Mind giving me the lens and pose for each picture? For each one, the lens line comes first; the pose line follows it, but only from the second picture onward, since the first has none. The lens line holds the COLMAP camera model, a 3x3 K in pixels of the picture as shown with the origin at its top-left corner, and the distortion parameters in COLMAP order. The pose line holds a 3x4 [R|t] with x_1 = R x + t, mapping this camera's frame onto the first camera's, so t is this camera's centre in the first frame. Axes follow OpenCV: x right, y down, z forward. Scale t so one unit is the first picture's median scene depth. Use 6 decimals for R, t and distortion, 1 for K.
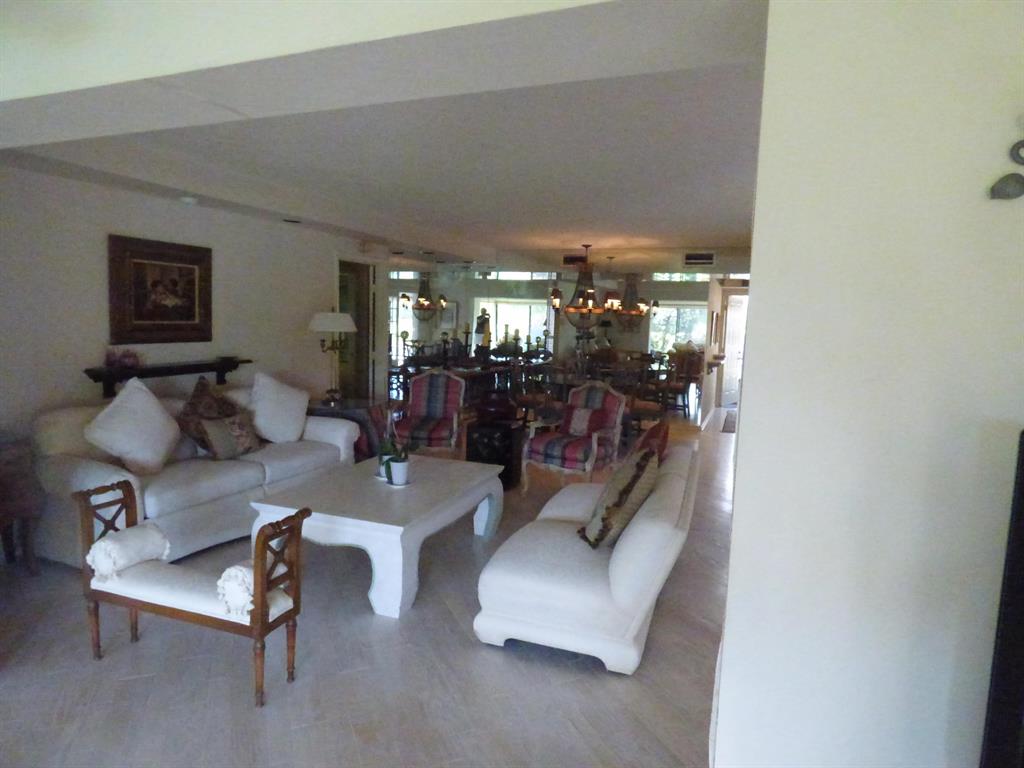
lens RADIAL K [[599.2, 0, 512.0], [0, 599.2, 384.0], [0, 0, 1]] dist [-0.010365, -0.000389]
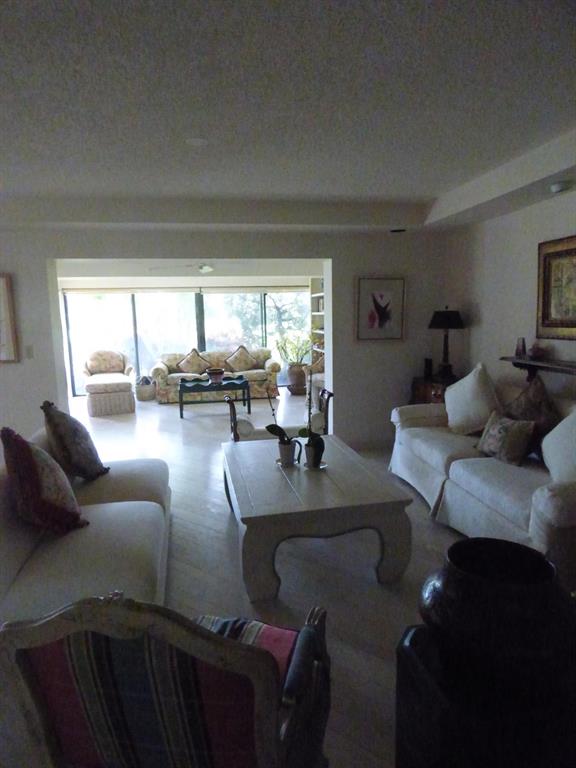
lens RADIAL K [[449.4, 0, 289.2], [0, 449.4, 380.0], [0, 0, 1]] dist [-0.010365, -0.000389]
pose [[-0.842418, 0.057364, -0.535762, 0.190270], [-0.070799, 0.973912, 0.215600, -0.126531], [0.534152, 0.219557, -0.816380, 1.313499]]
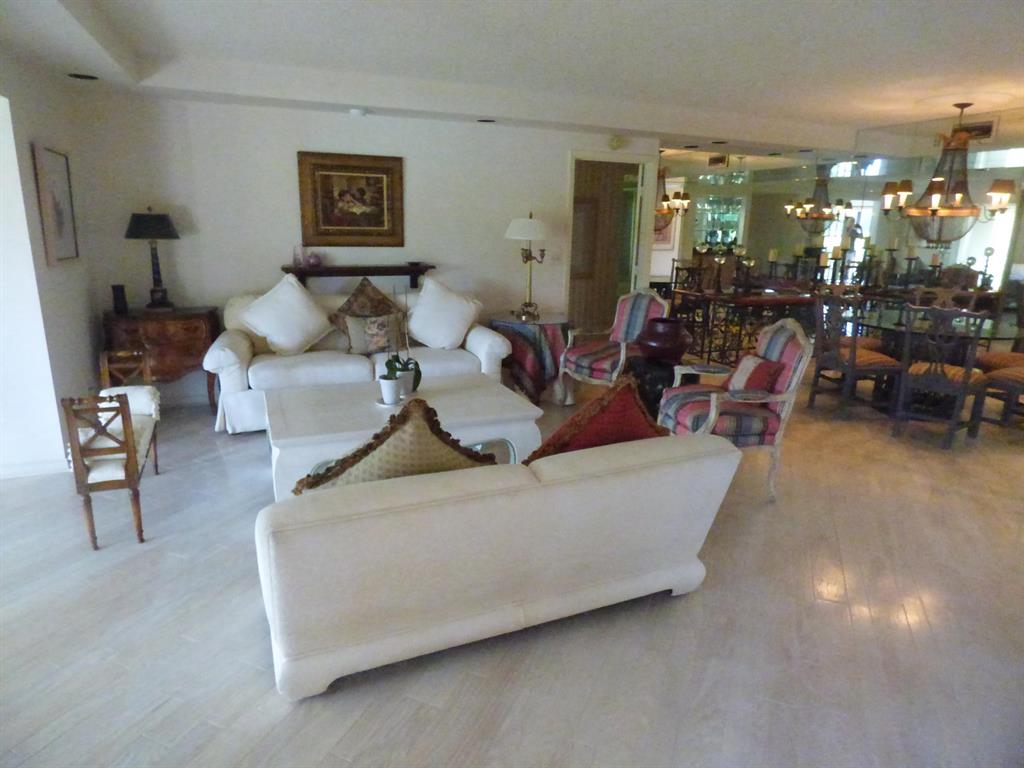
lens RADIAL K [[599.2, 0, 512.0], [0, 599.2, 384.0], [0, 0, 1]] dist [-0.010365, -0.000389]
pose [[0.690470, 0.173385, -0.702274, 0.462315], [-0.080083, 0.983203, 0.164006, -0.021651], [0.718914, -0.057001, 0.692757, 0.395687]]
